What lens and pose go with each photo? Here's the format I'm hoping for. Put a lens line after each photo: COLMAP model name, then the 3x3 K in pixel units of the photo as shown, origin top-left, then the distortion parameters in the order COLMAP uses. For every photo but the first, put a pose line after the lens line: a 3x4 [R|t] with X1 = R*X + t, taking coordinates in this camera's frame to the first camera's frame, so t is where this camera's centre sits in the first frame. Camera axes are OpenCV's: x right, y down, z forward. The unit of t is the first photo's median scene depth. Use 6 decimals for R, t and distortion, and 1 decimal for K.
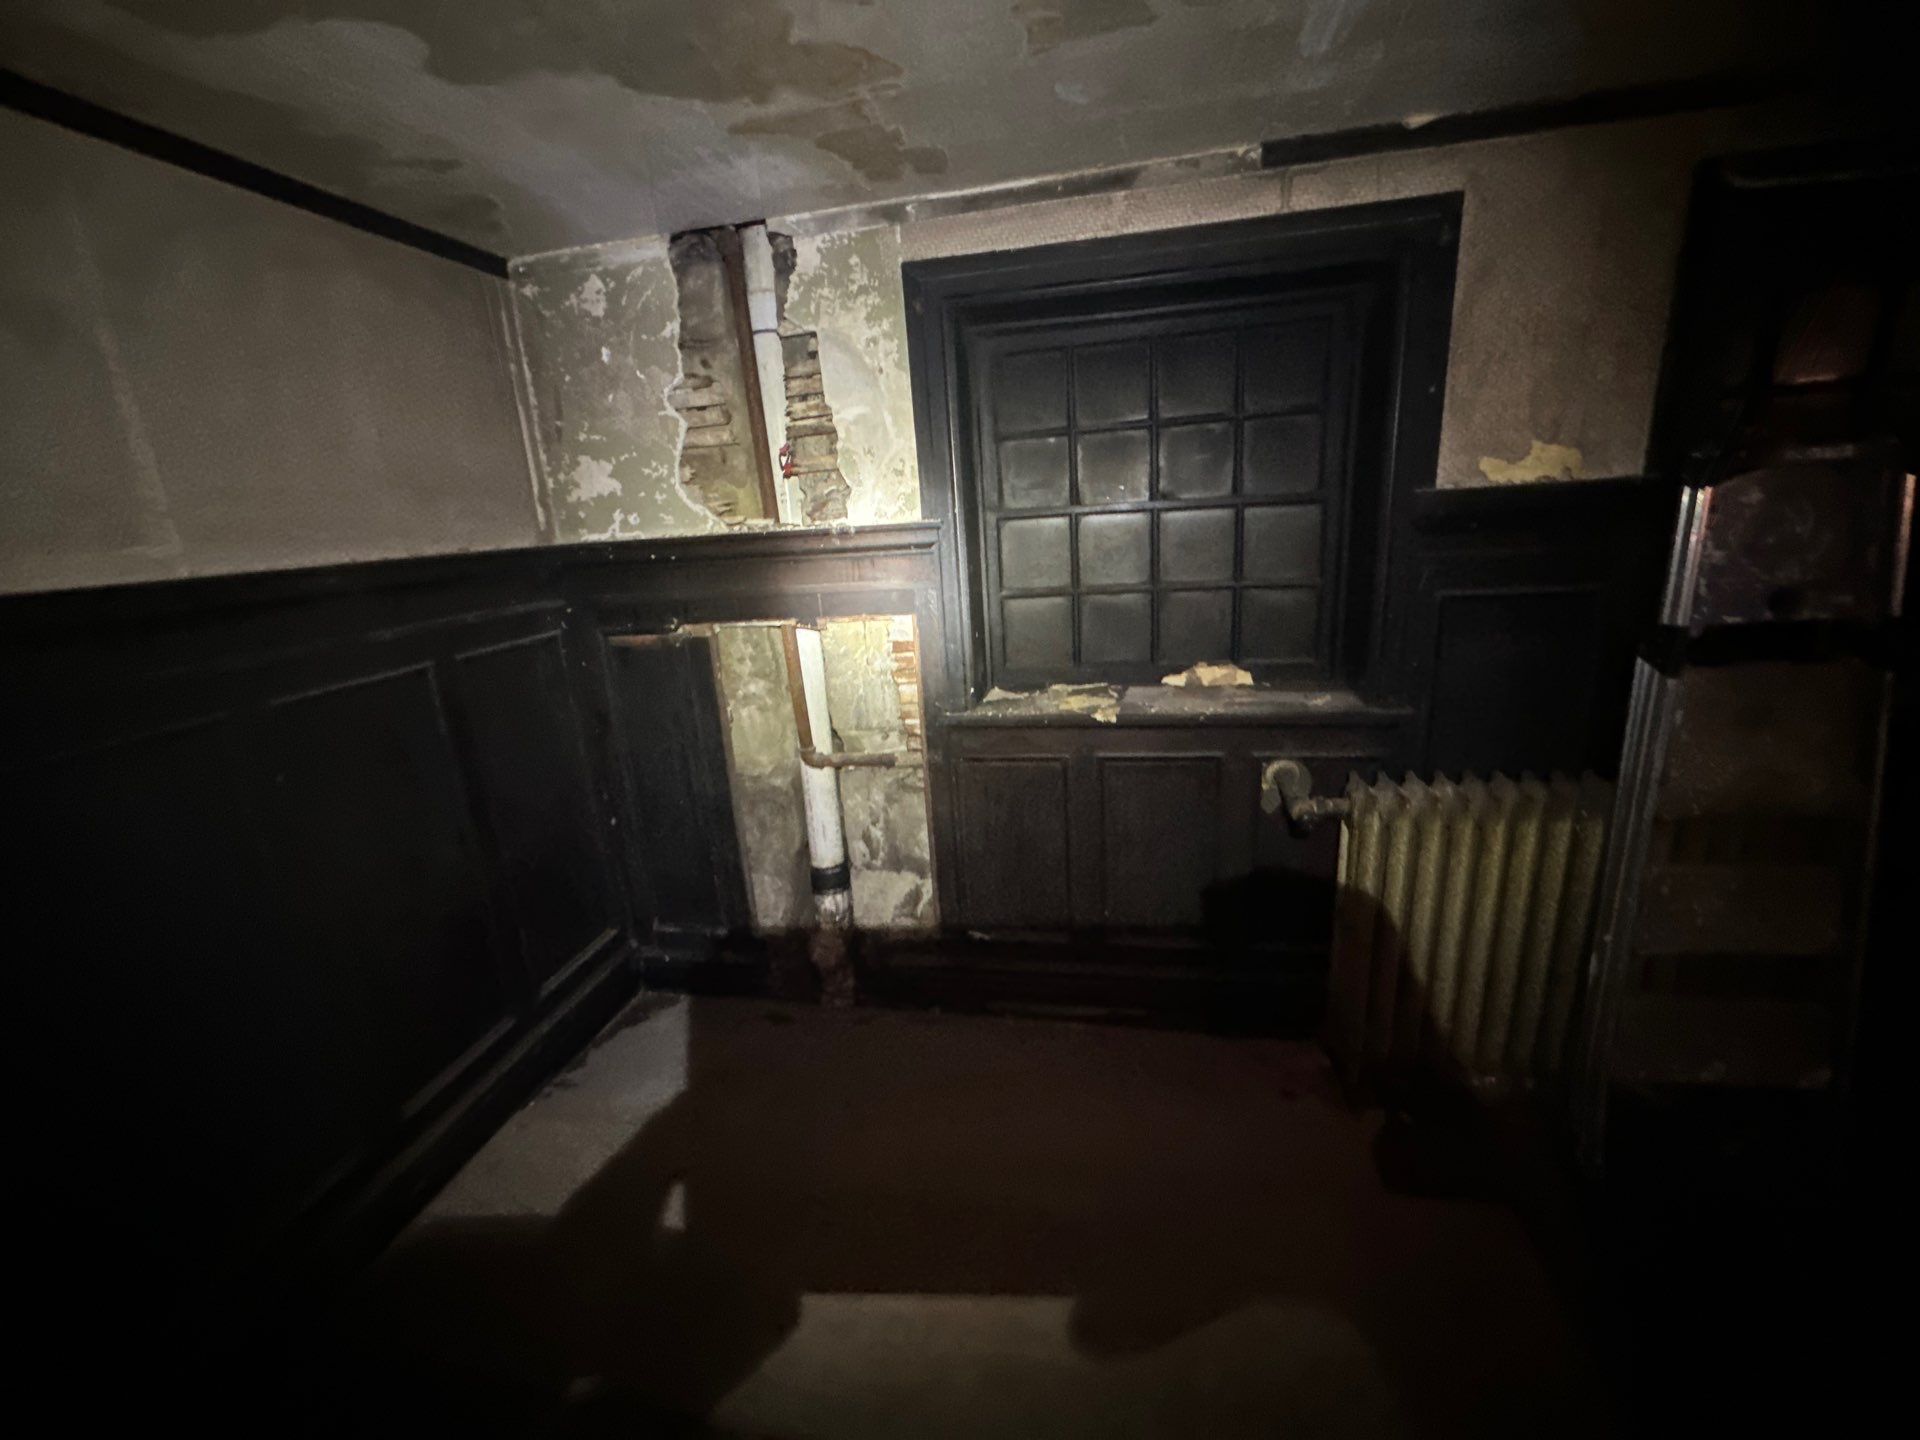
lens RADIAL K [[766.0, 0, 960.0], [0, 766.0, 720.0], [0, 0, 1]] dist [-0.001463, -0.000001]
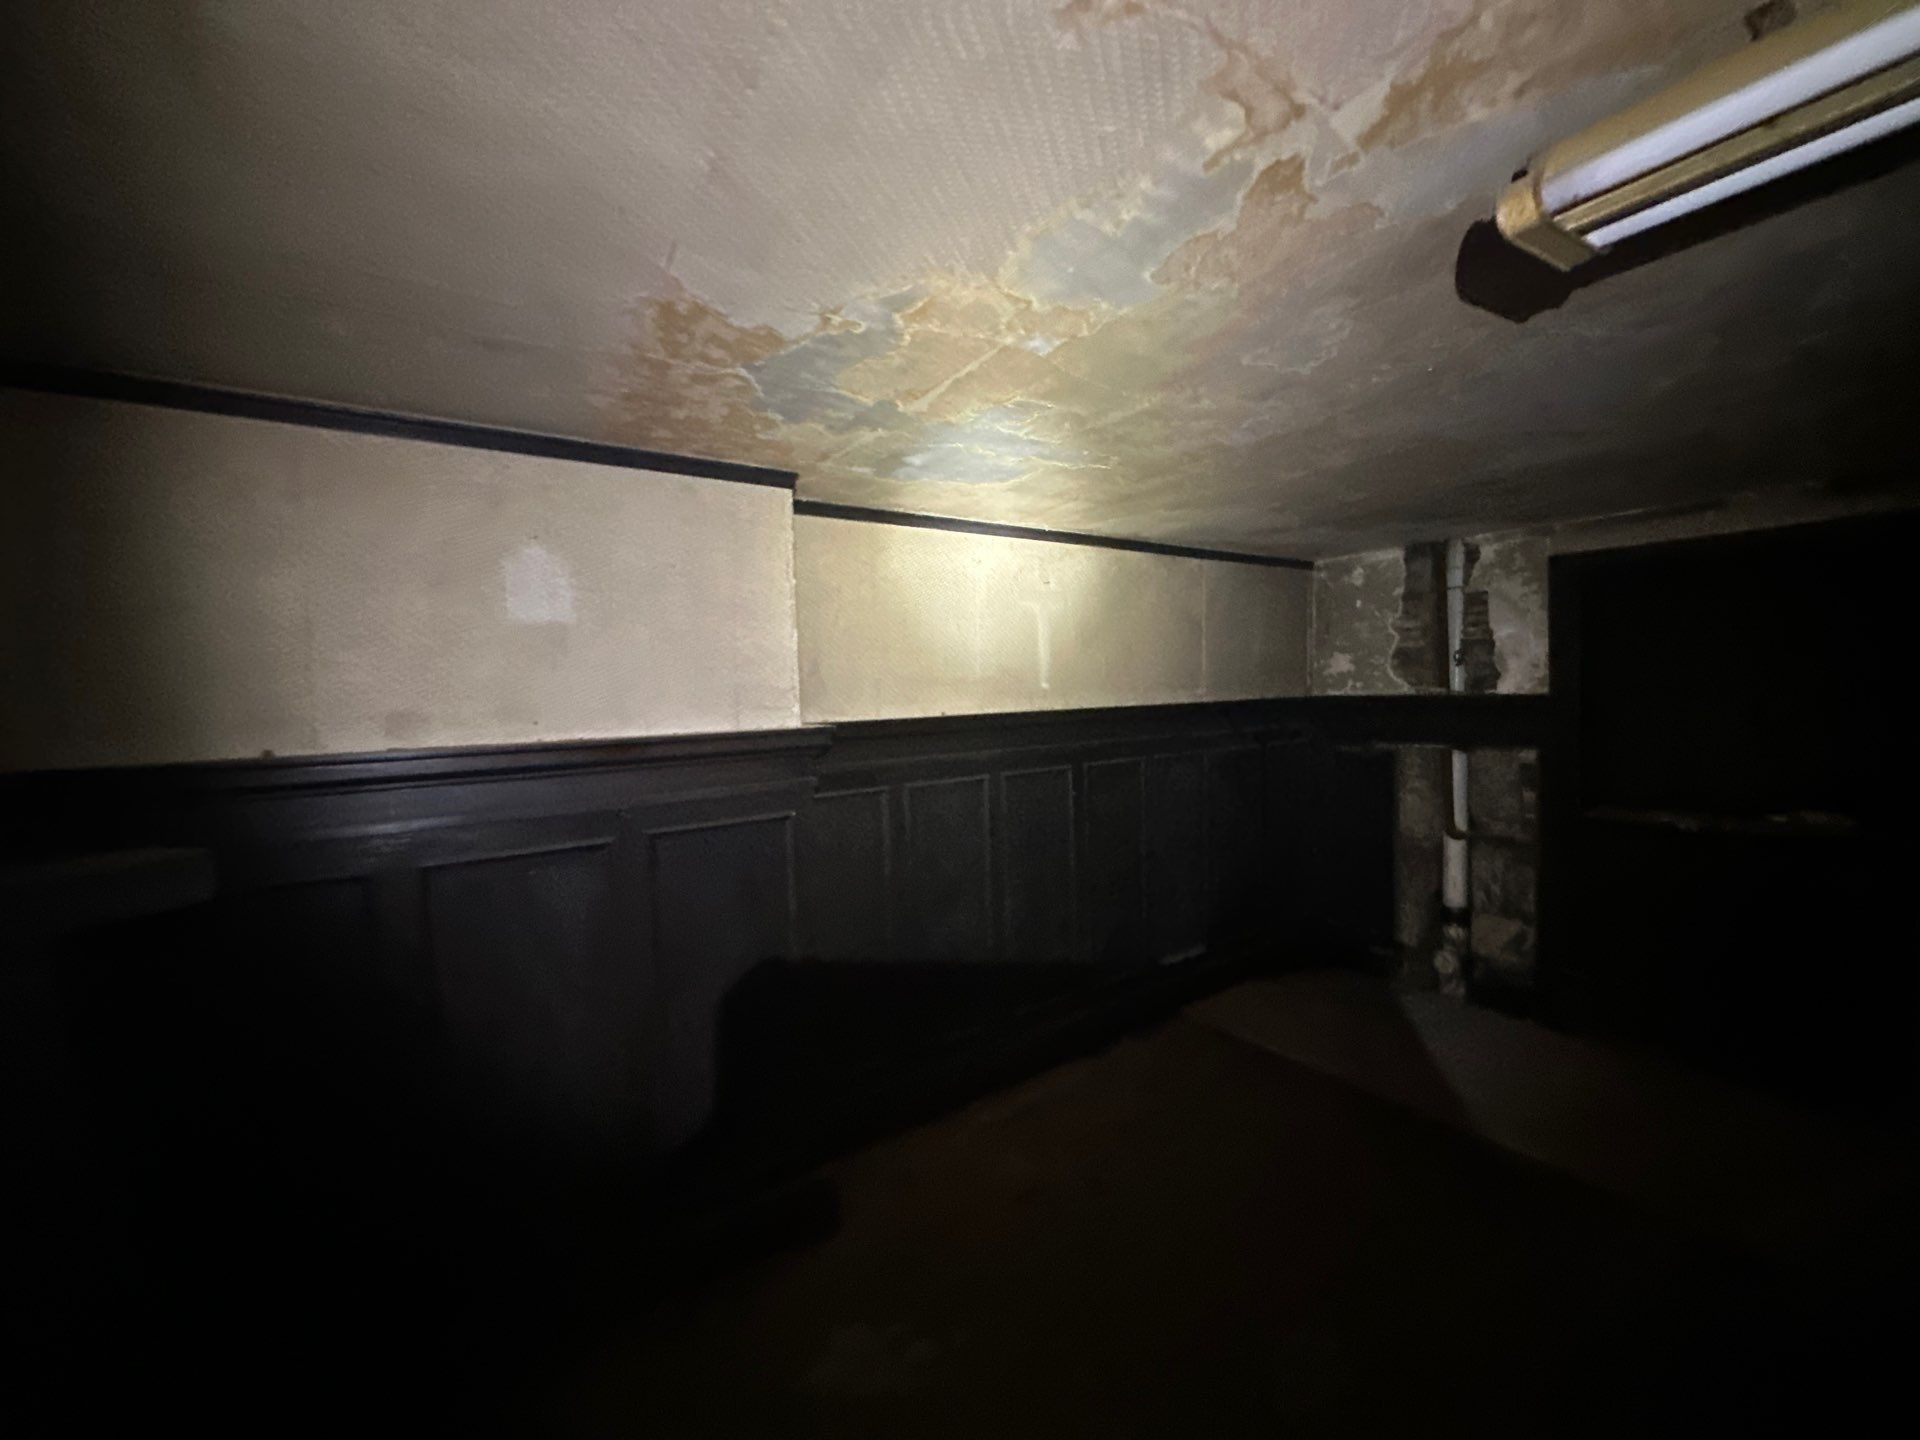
lens RADIAL K [[766.0, 0, 960.0], [0, 766.0, 720.0], [0, 0, 1]] dist [-0.001463, -0.000001]
pose [[0.718483, 0.070647, -0.691948, 0.181511], [-0.203883, 0.972521, -0.112408, 0.241300], [0.664992, 0.221840, 0.713143, -1.007334]]
